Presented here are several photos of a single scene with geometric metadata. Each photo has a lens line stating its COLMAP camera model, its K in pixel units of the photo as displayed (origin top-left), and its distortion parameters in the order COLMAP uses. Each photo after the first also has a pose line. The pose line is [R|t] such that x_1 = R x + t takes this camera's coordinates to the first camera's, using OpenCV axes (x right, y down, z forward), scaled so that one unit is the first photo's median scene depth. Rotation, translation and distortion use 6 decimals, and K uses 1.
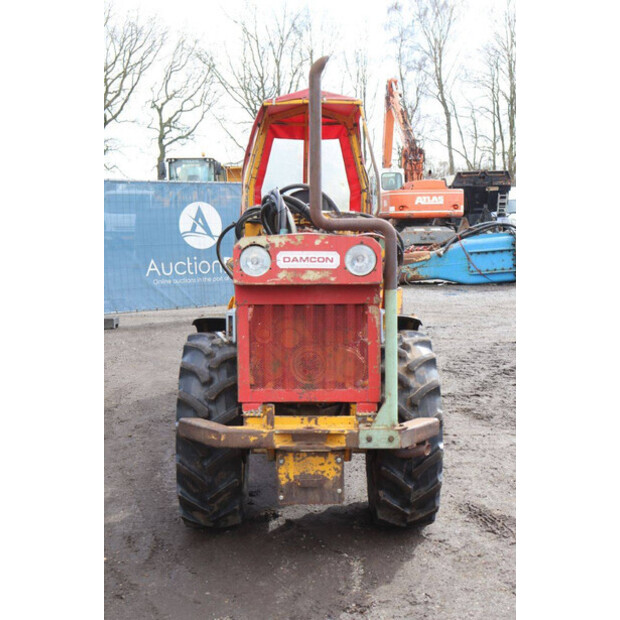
lens RADIAL K [[849.8, 0, 305.2], [0, 849.8, 311.9], [0, 0, 1]] dist [0.043553, 0.000000]
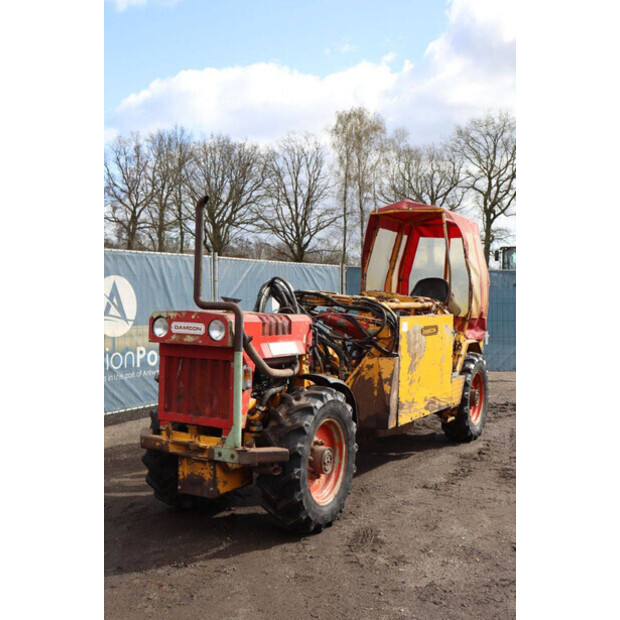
lens RADIAL K [[731.5, 0, 308.2], [0, 731.5, 309.8], [0, 0, 1]] dist [-0.038550, 0.000000]
pose [[0.876263, 0.036403, -0.480456, 0.781218], [-0.079164, 0.994469, -0.069031, -0.020095], [0.475285, 0.098524, 0.874298, -0.033506]]
